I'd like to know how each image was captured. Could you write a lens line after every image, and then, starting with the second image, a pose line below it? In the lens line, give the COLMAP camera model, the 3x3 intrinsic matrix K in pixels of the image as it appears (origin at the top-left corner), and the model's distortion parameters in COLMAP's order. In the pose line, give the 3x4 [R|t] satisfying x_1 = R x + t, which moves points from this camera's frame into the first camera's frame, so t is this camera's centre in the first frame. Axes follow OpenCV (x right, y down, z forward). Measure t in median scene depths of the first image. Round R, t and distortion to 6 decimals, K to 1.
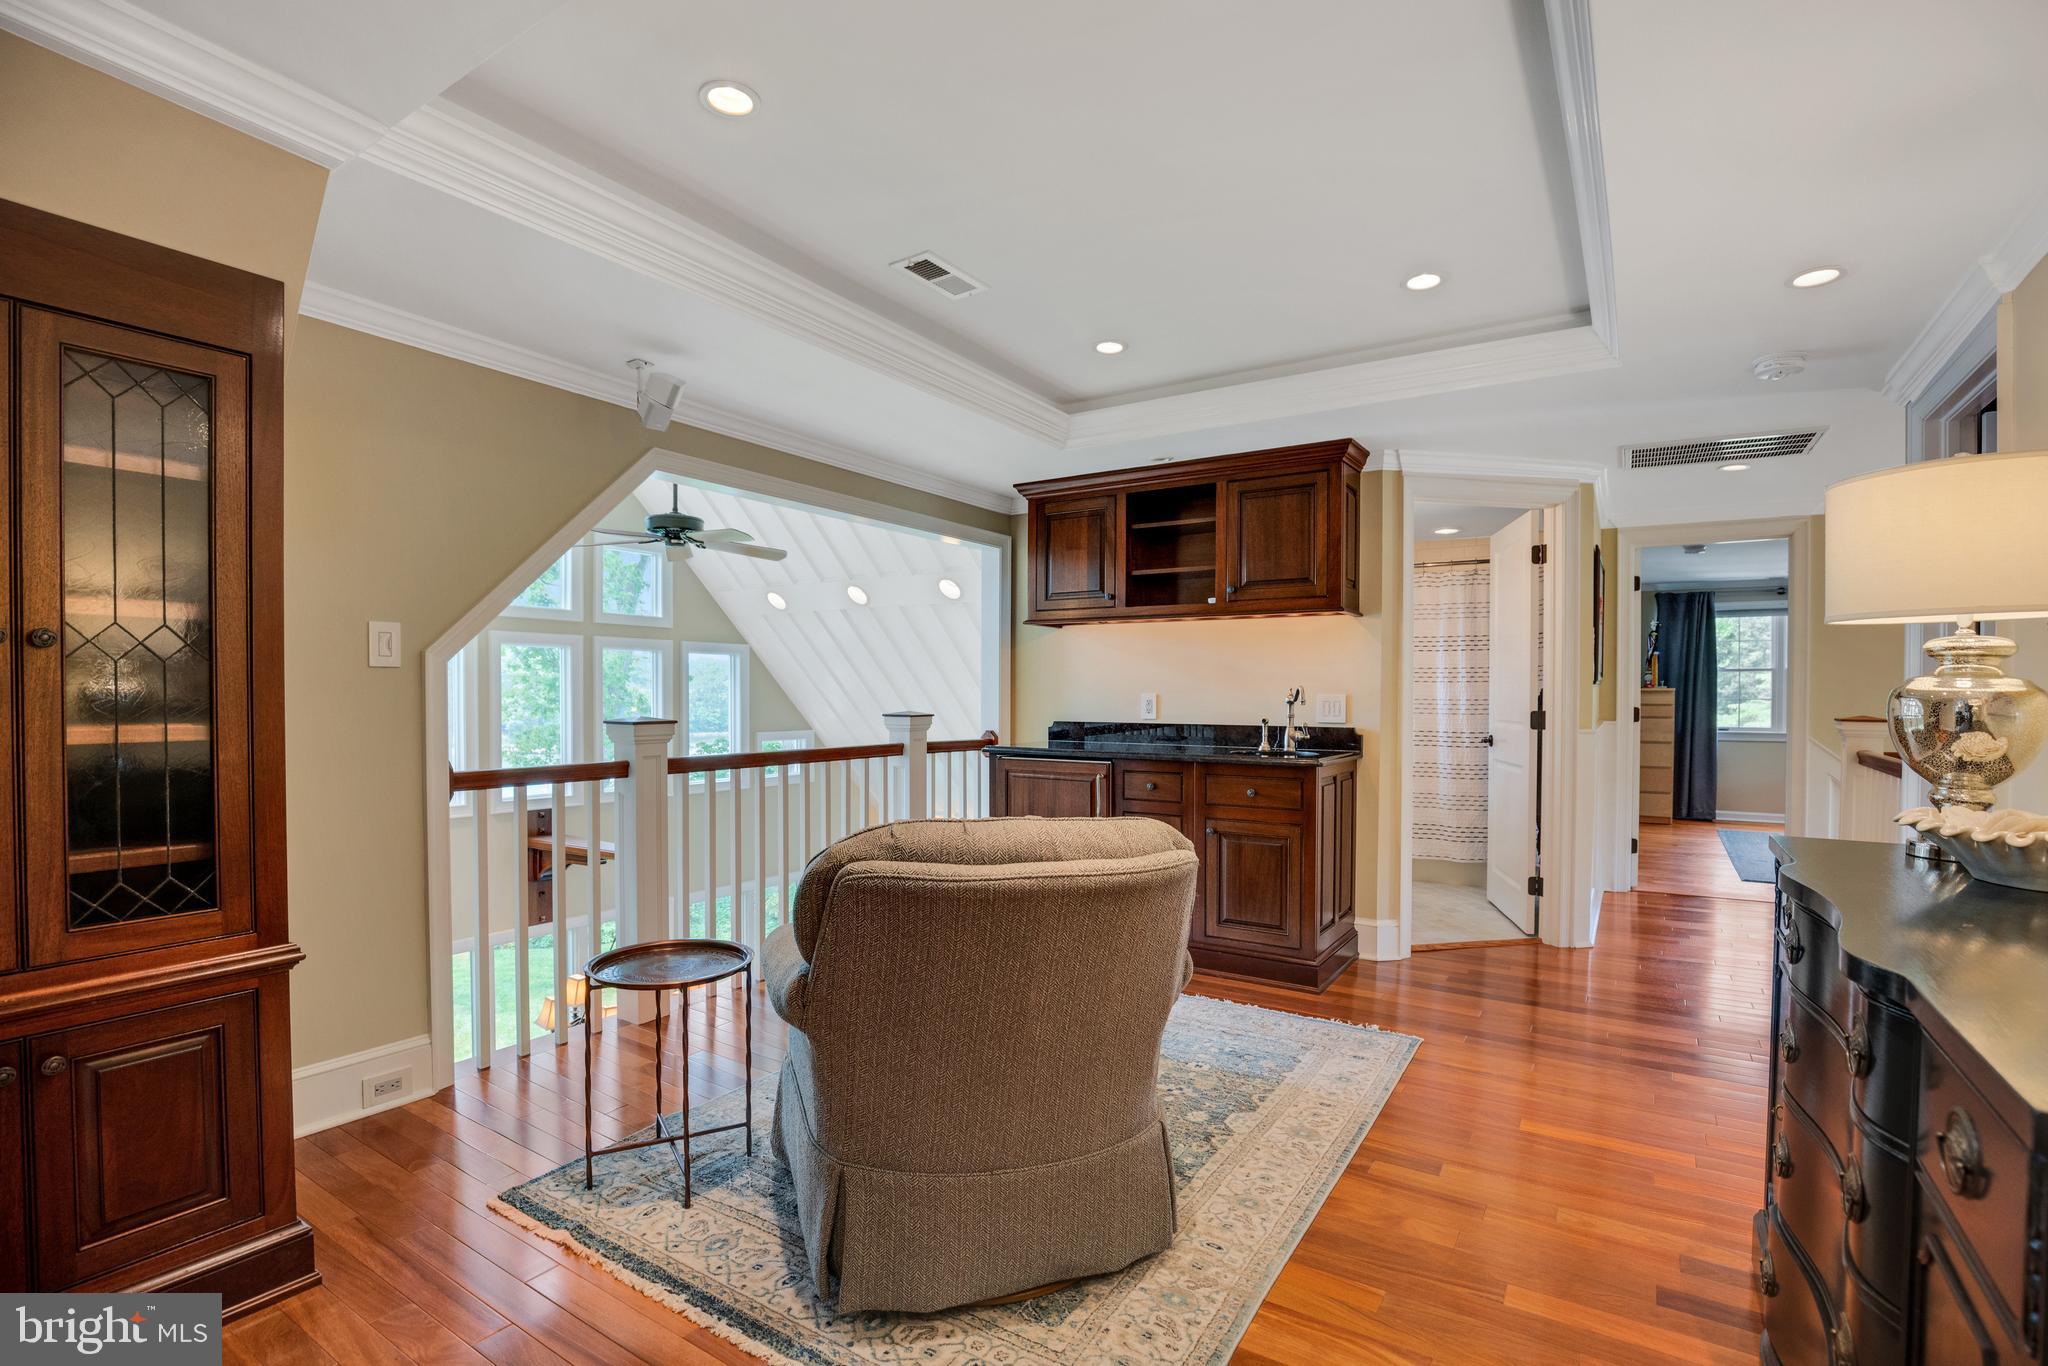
lens RADIAL K [[965.9, 0, 1020.5], [0, 965.9, 705.1], [0, 0, 1]] dist [-0.015179, 0.000433]
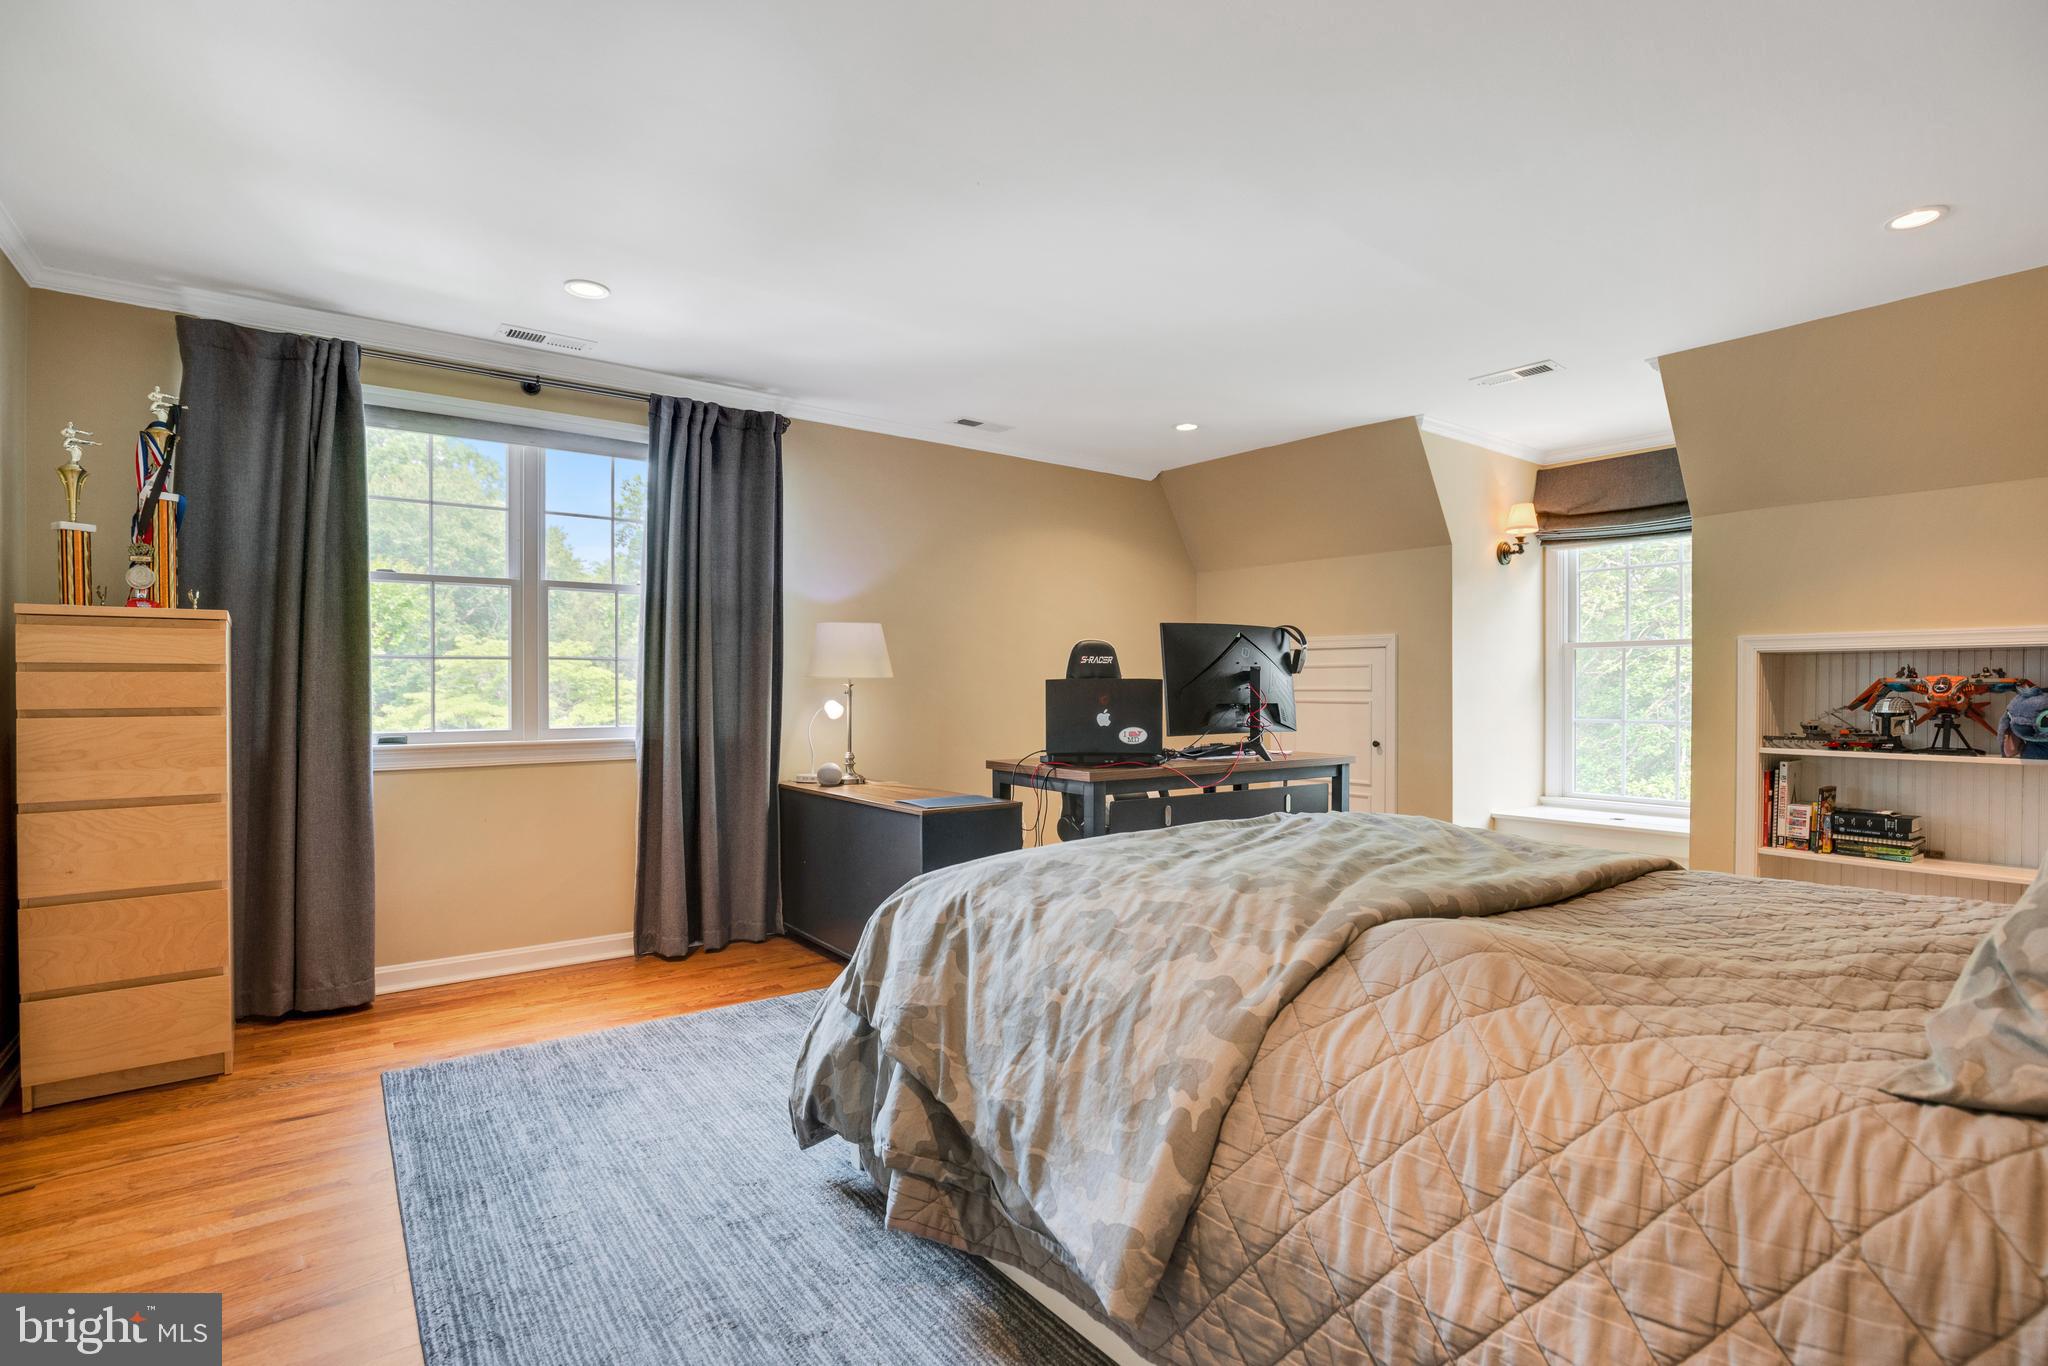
lens RADIAL K [[965.9, 0, 1020.5], [0, 965.9, 705.1], [0, 0, 1]] dist [-0.015179, 0.000433]
pose [[0.355871, -0.020669, 0.934306, 0.479141], [0.011396, 0.999777, 0.017776, 0.008716], [-0.934465, 0.004321, 0.356028, 0.648333]]
